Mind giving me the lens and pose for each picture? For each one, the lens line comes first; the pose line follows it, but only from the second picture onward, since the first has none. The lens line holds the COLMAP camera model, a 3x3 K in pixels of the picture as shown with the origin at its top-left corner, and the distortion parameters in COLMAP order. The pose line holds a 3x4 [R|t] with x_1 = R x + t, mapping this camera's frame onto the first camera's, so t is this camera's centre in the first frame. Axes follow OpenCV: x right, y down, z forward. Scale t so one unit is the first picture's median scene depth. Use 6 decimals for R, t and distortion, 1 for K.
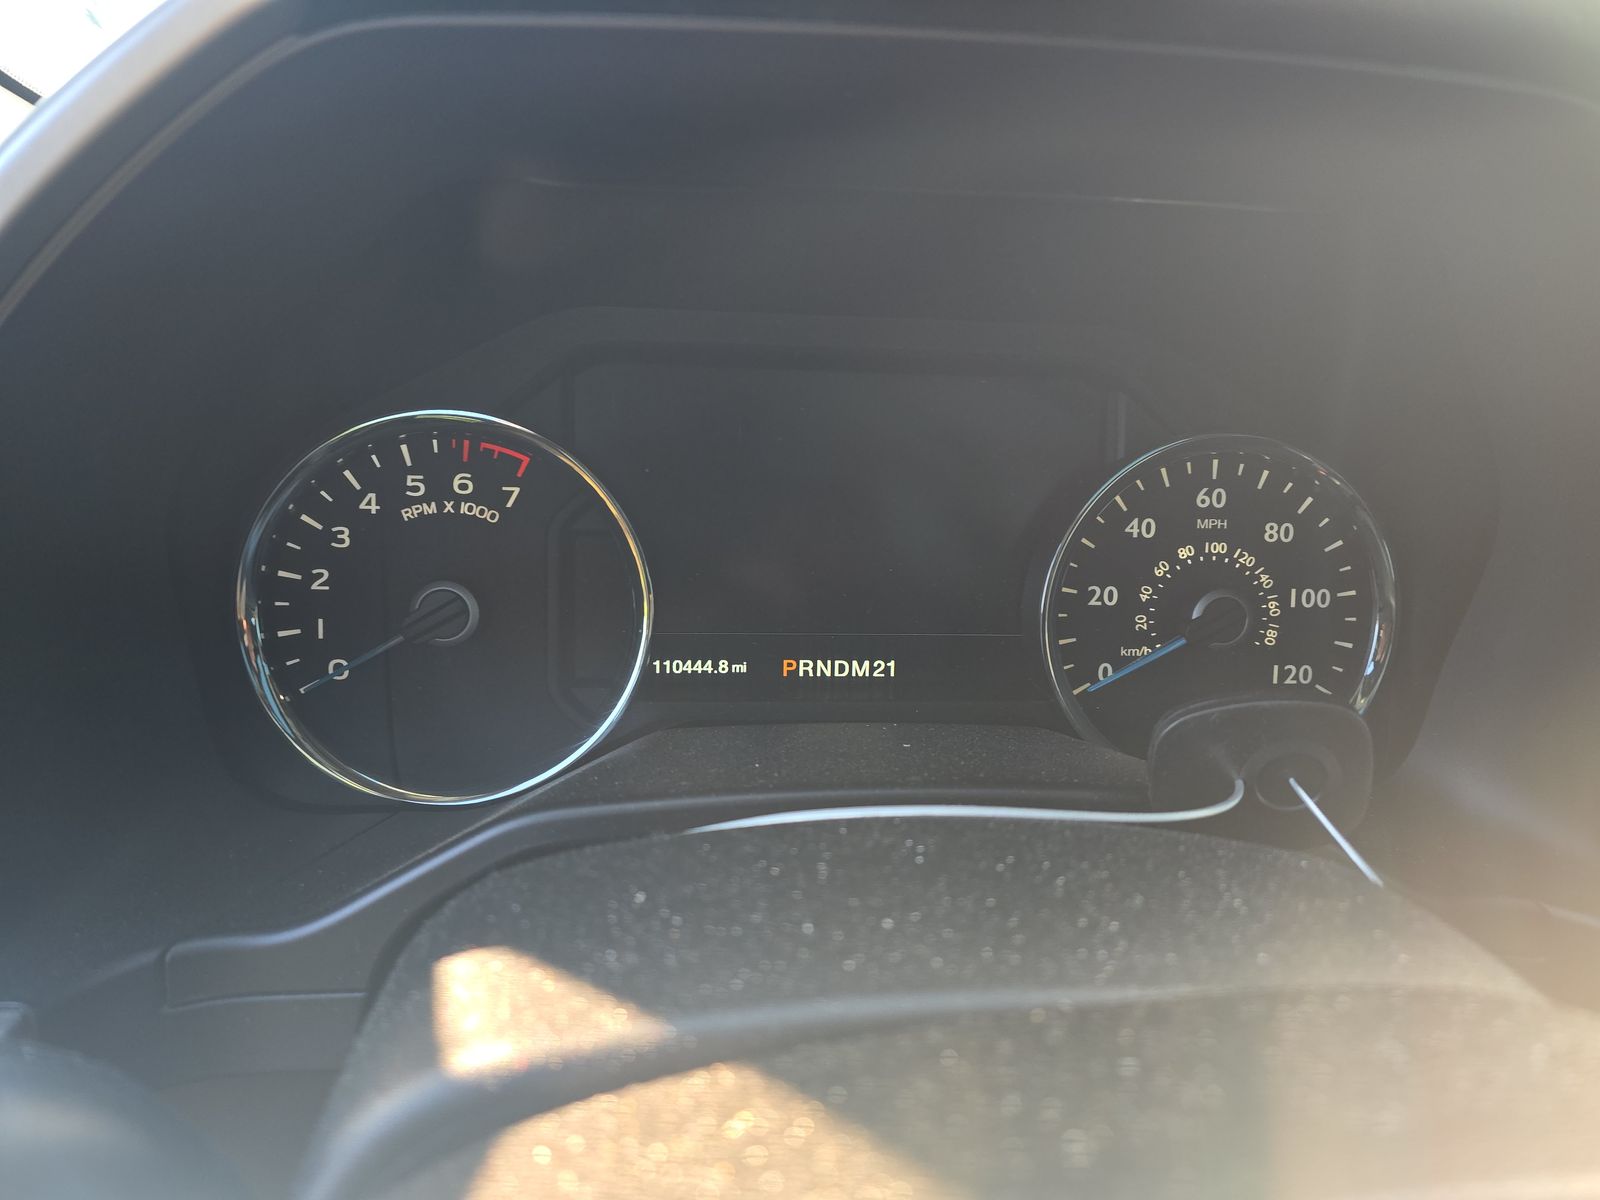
lens RADIAL K [[1072.7, 0, 800.0], [0, 1072.7, 600.0], [0, 0, 1]] dist [0.042693, -0.045958]
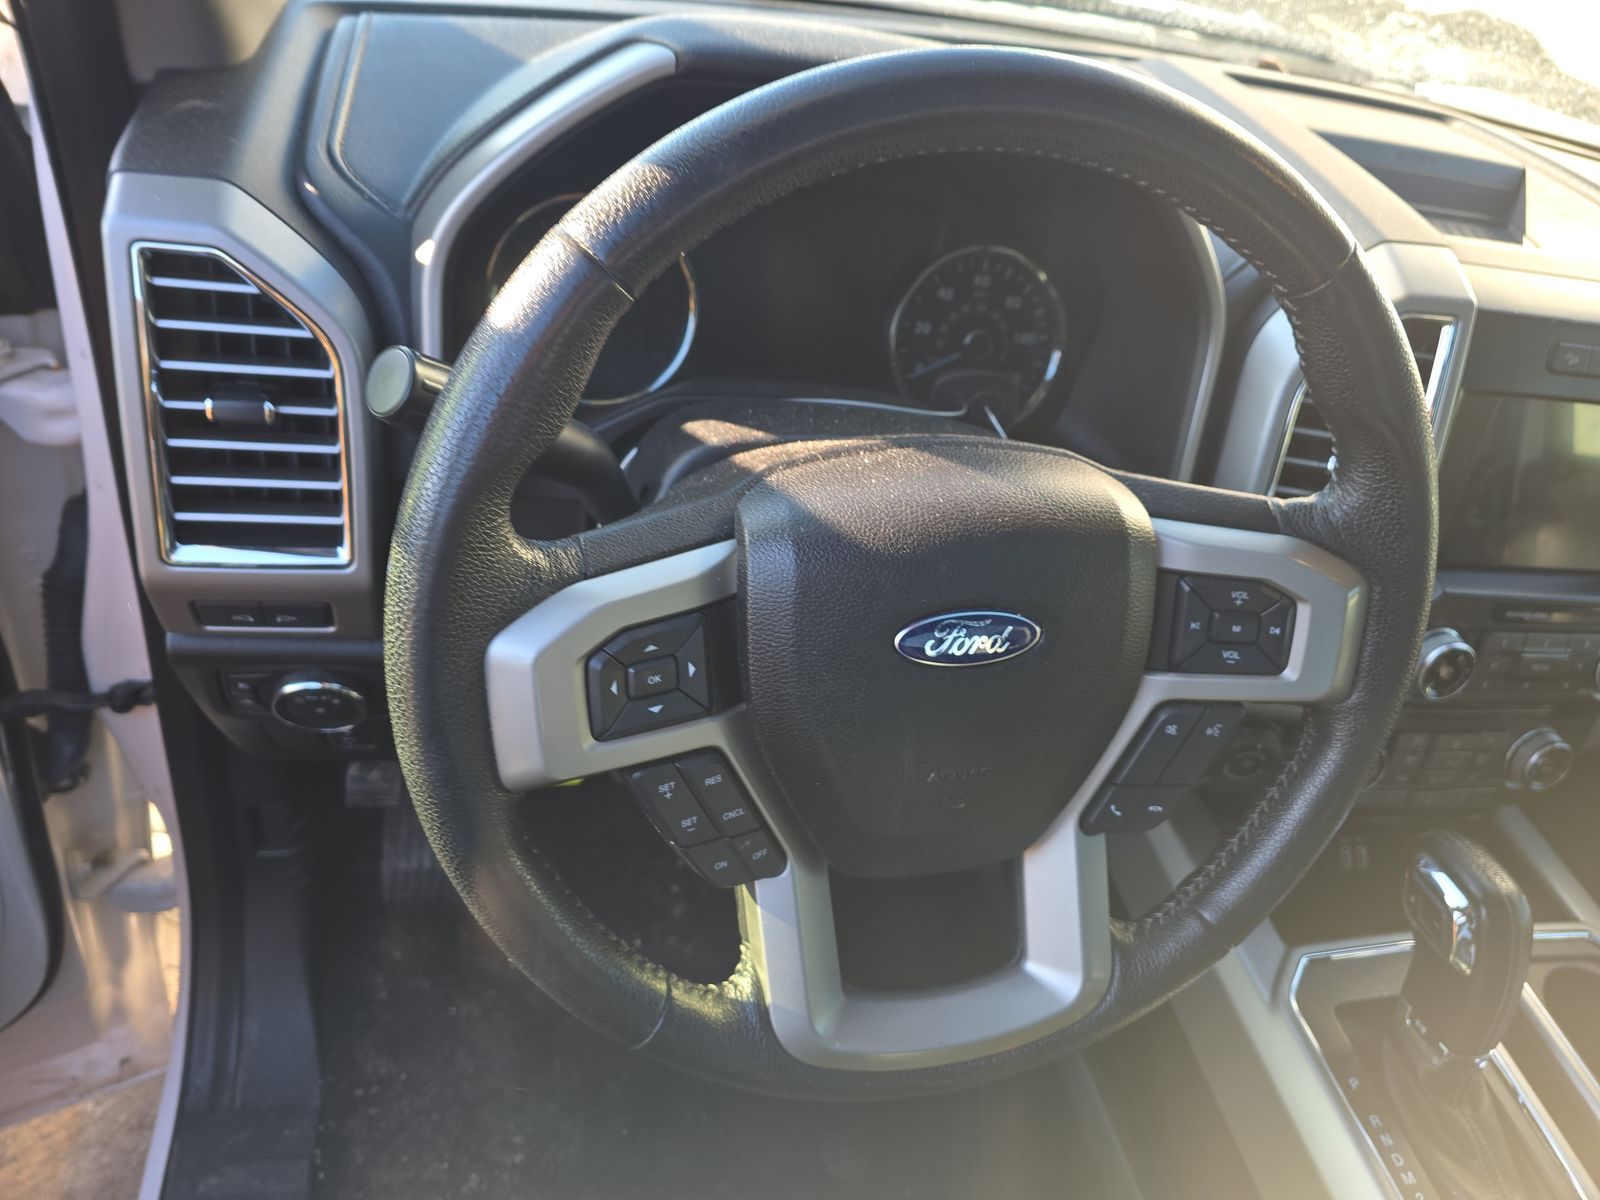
lens RADIAL K [[1072.7, 0, 800.0], [0, 1072.7, 600.0], [0, 0, 1]] dist [0.042693, -0.045958]
pose [[0.986023, 0.039727, 0.161802, -0.231005], [-0.074380, 0.973968, 0.214137, 0.074174], [-0.149083, -0.223179, 0.963310, -0.943929]]
